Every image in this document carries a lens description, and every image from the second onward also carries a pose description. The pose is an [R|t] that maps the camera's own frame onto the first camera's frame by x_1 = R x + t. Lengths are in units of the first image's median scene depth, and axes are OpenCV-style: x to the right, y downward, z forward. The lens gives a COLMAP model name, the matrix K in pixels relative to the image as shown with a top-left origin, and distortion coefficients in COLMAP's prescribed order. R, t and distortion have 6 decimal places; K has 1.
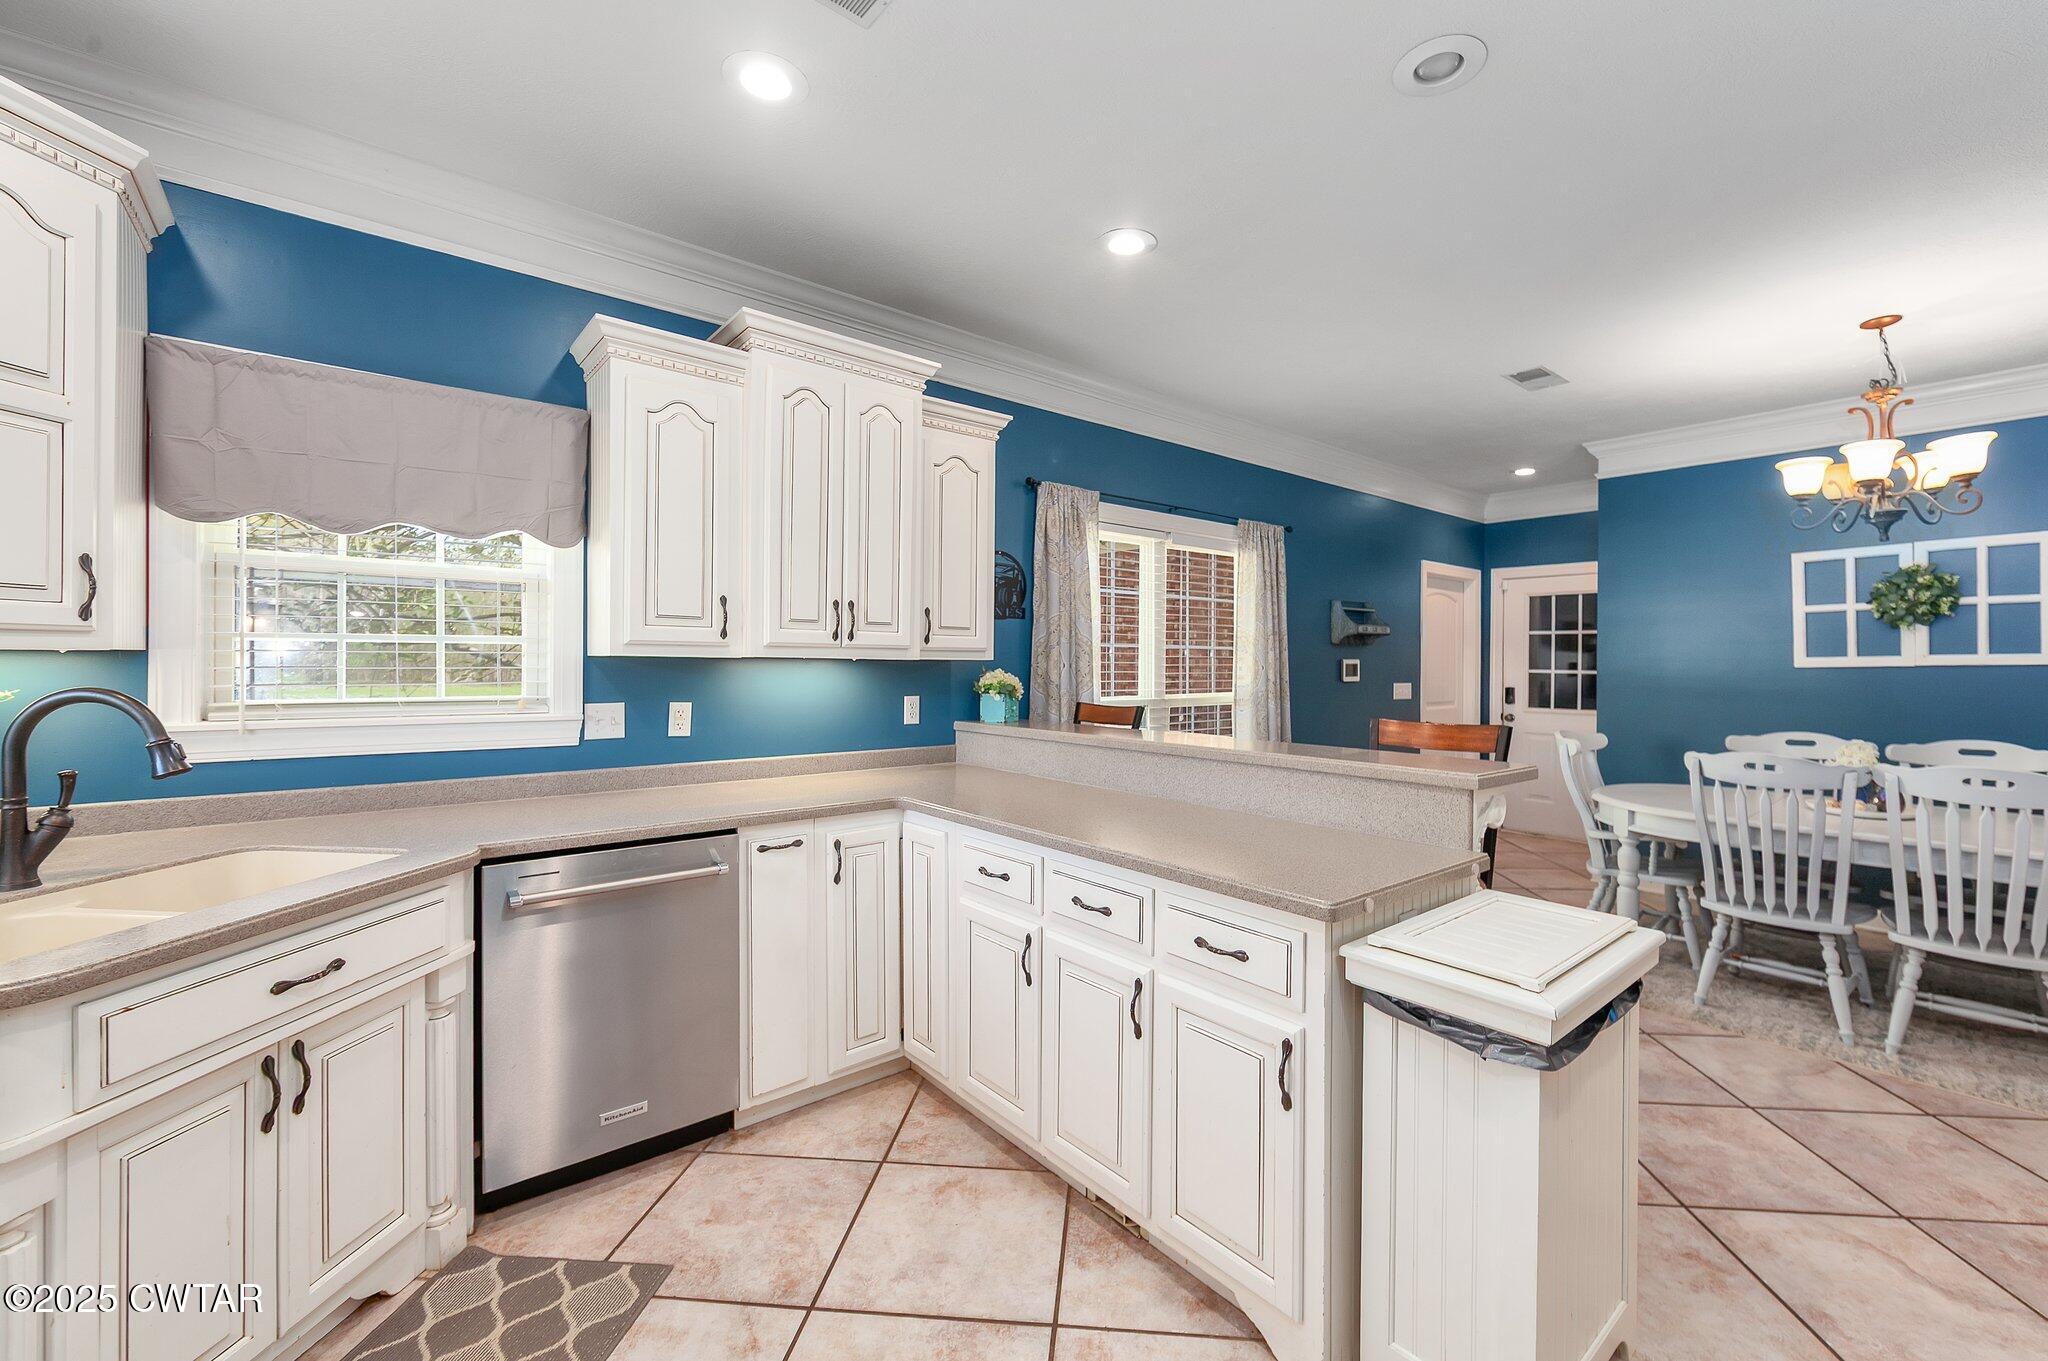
lens RADIAL K [[833.7, 0, 1065.4], [0, 833.7, 662.9], [0, 0, 1]] dist [0.000943, -0.000206]
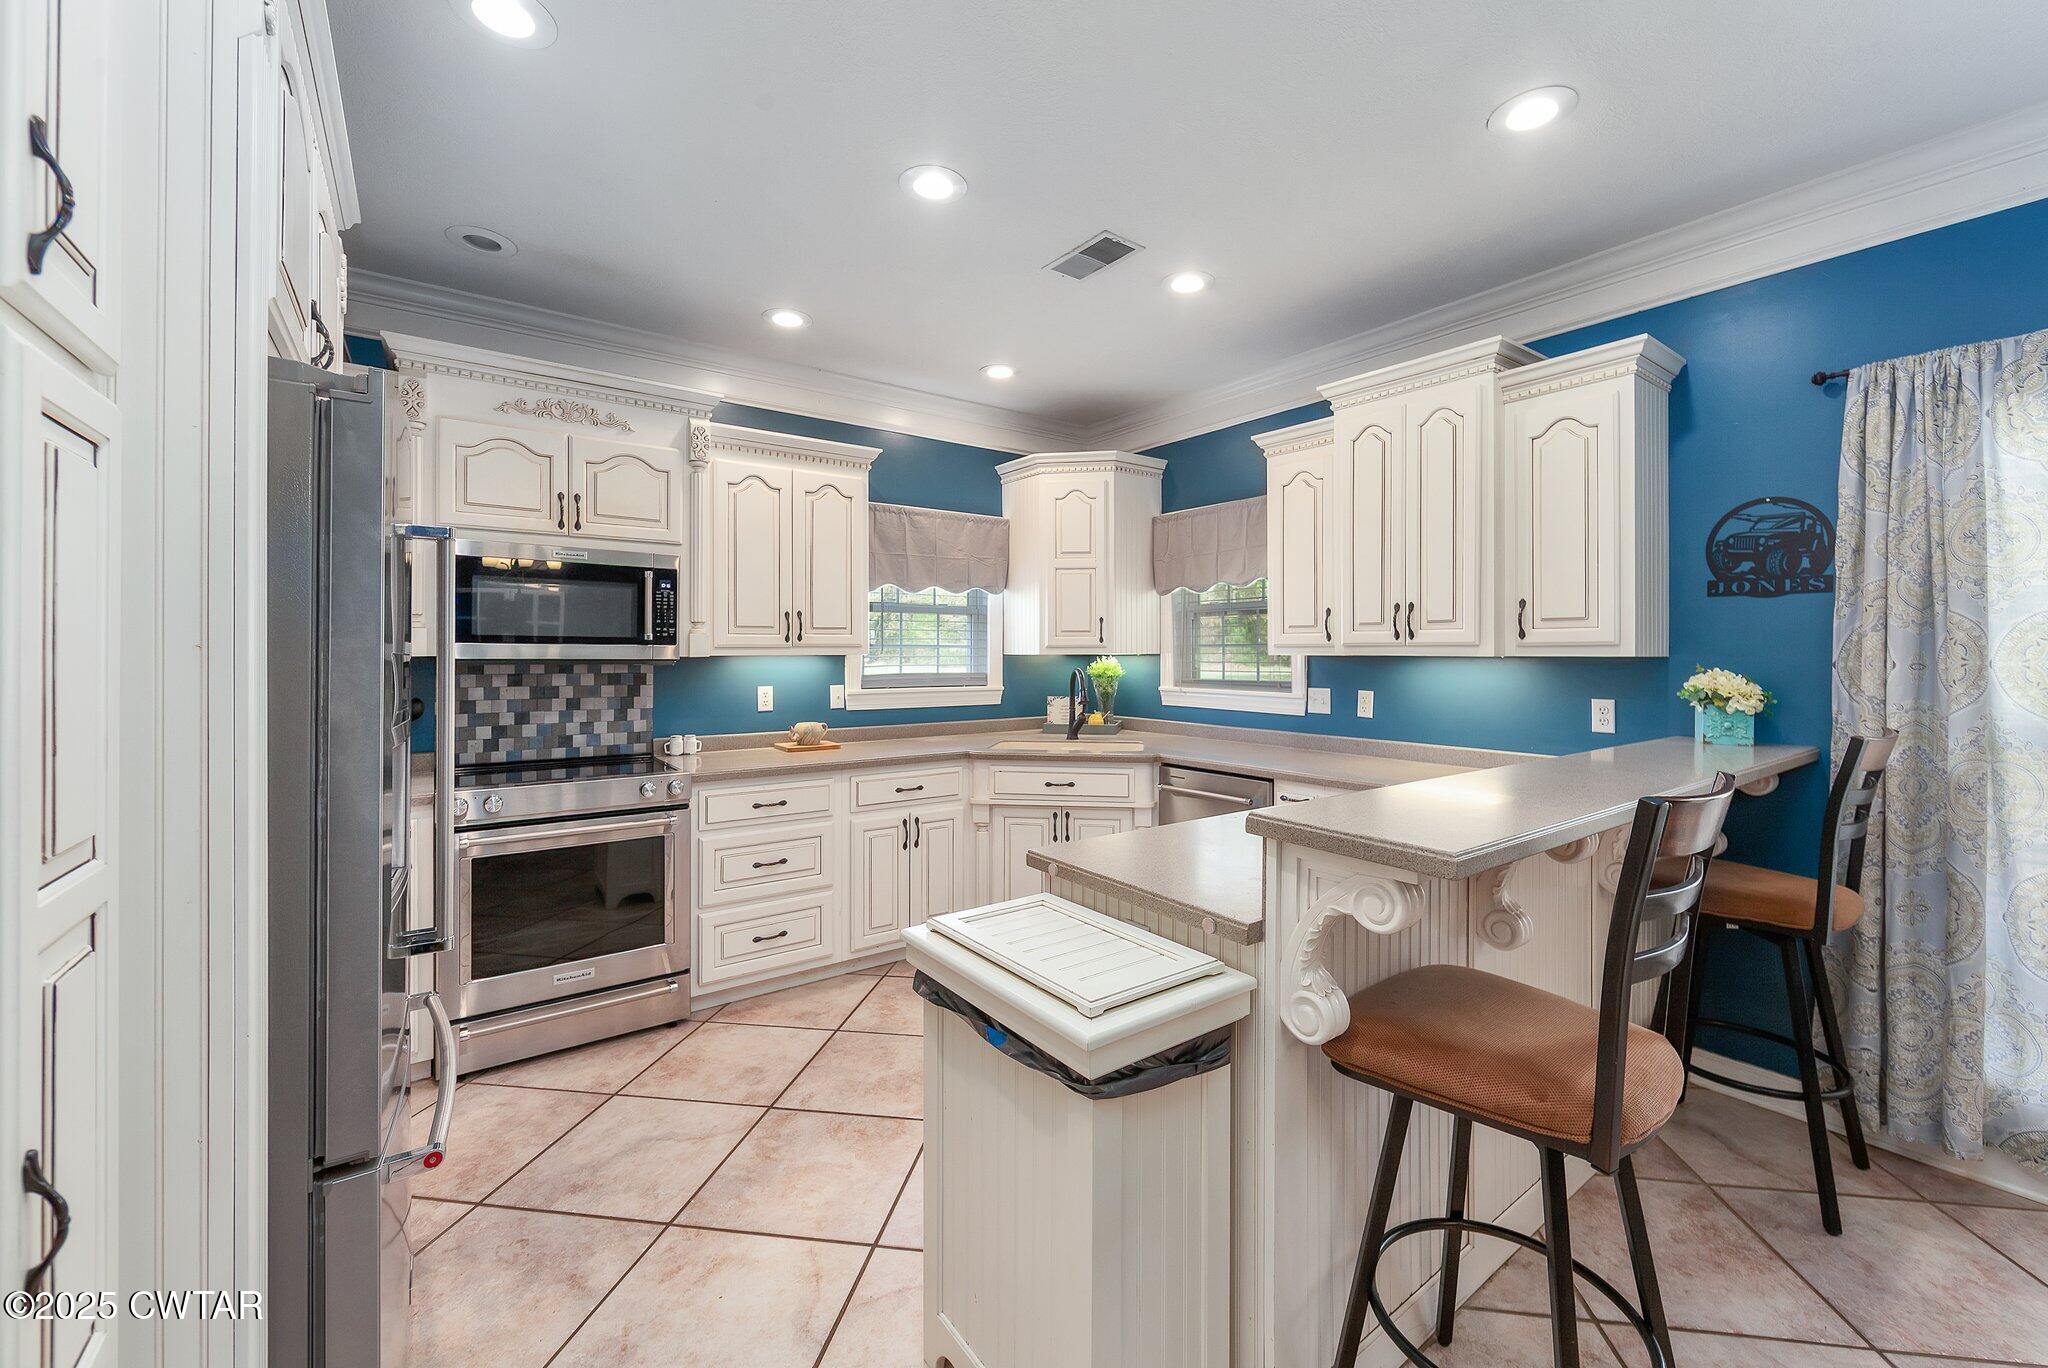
lens RADIAL K [[823.5, 0, 1035.5], [0, 823.5, 655.1], [0, 0, 1]] dist [-0.003148, -0.000252]
pose [[-0.068945, -0.007733, -0.997590, 0.574813], [-0.003207, 0.999967, -0.007530, 0.002322], [0.997615, 0.002681, -0.068968, 0.402356]]
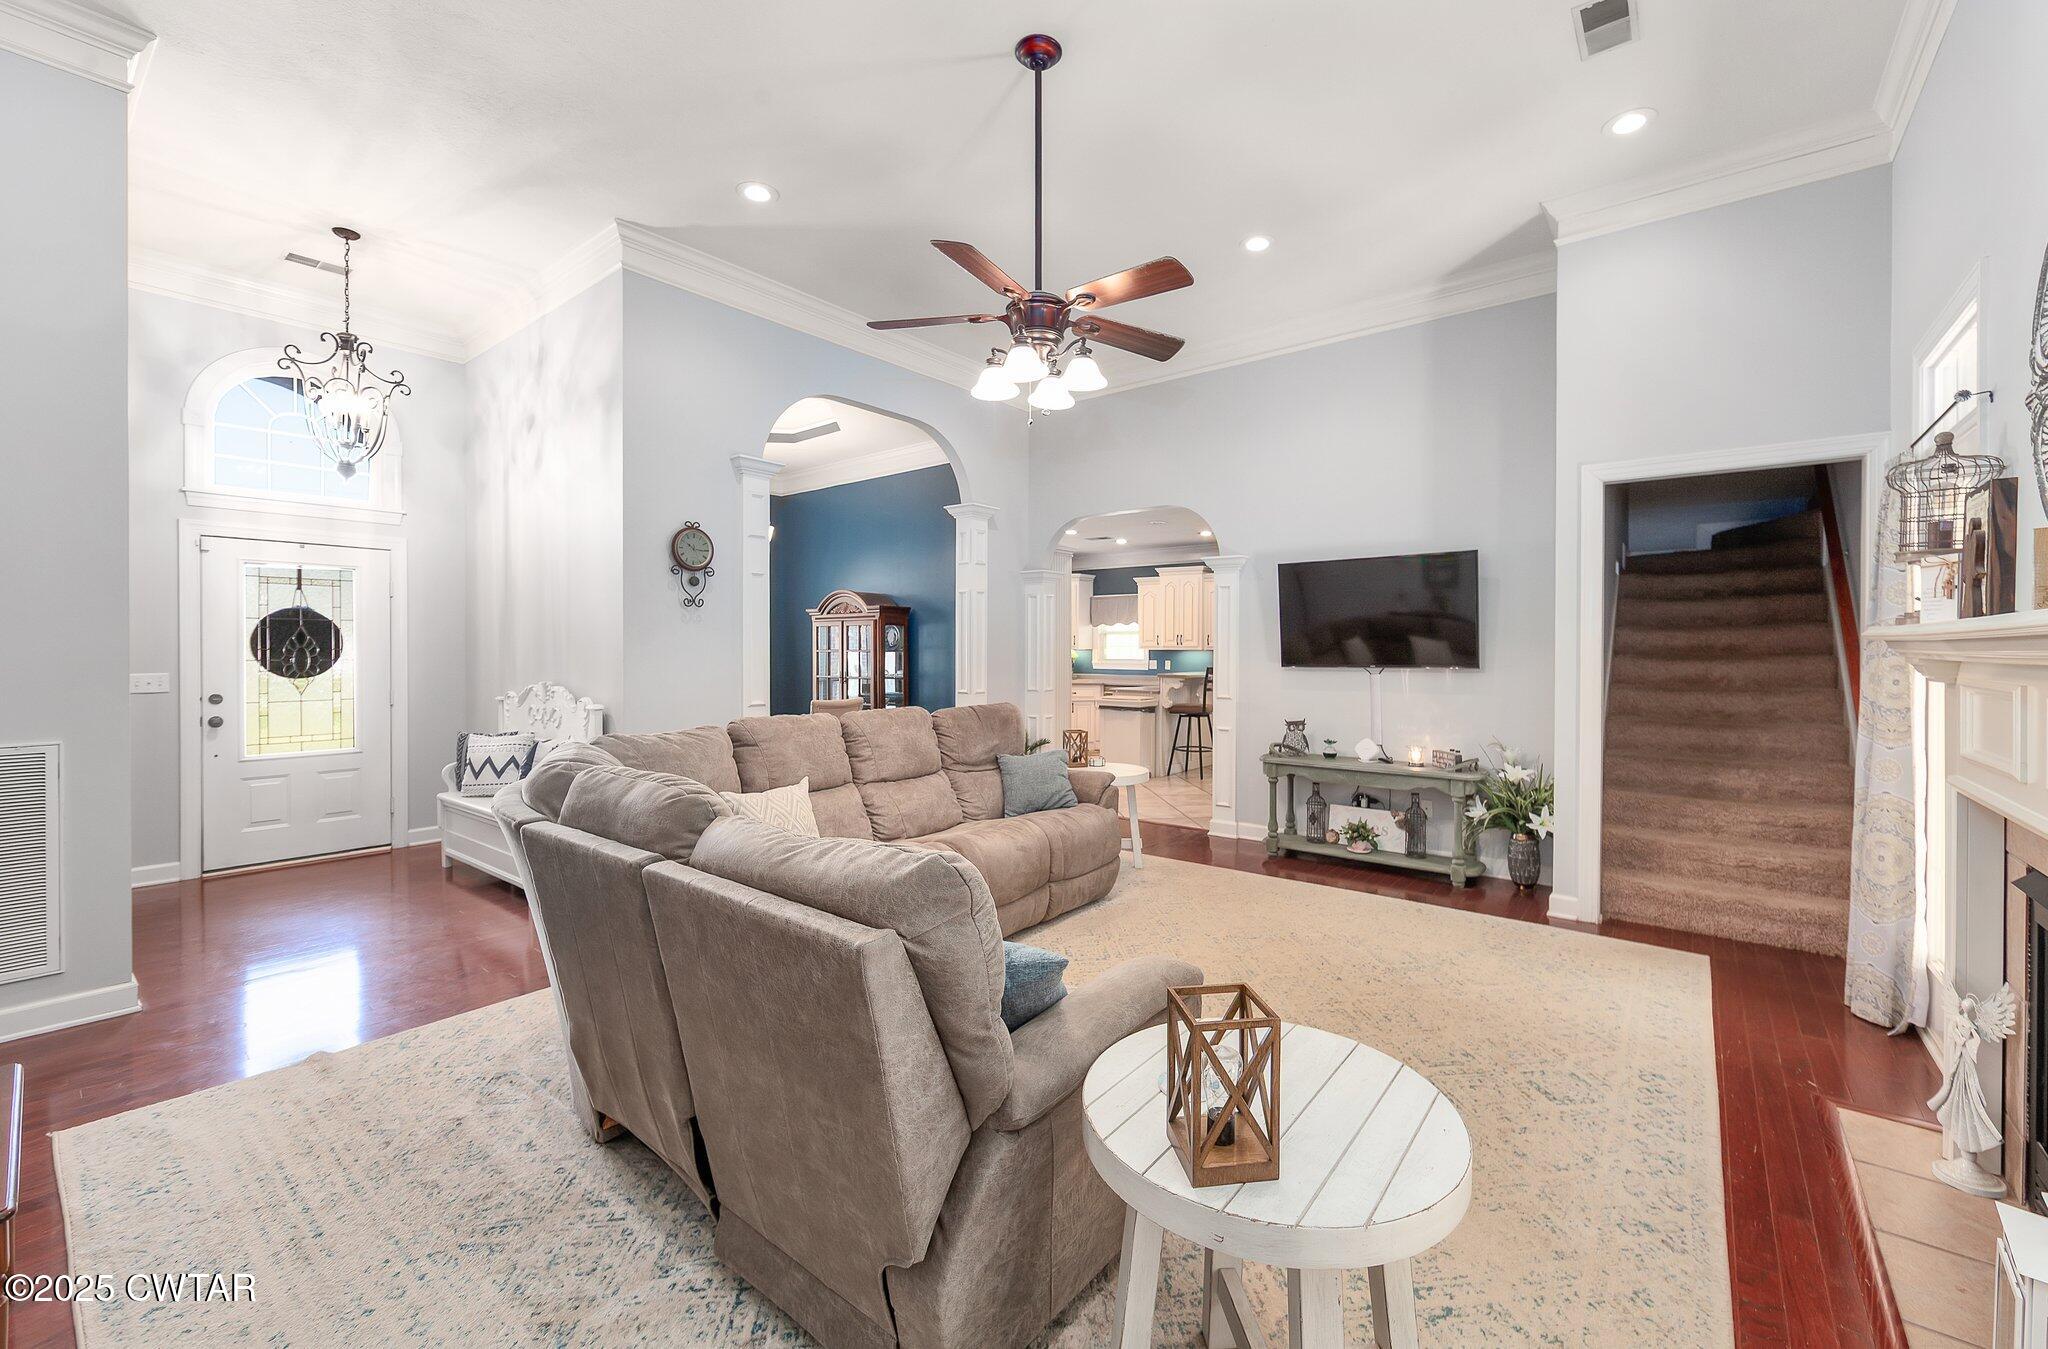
lens RADIAL K [[814.7, 0, 1058.1], [0, 814.7, 652.4], [0, 0, 1]] dist [0.000024, -0.000067]
pose [[0.206544, -0.001468, -0.978436, 2.265373], [-0.001410, 0.999997, -0.001798, 0.009653], [0.978436, 0.001751, 0.206541, -0.228333]]
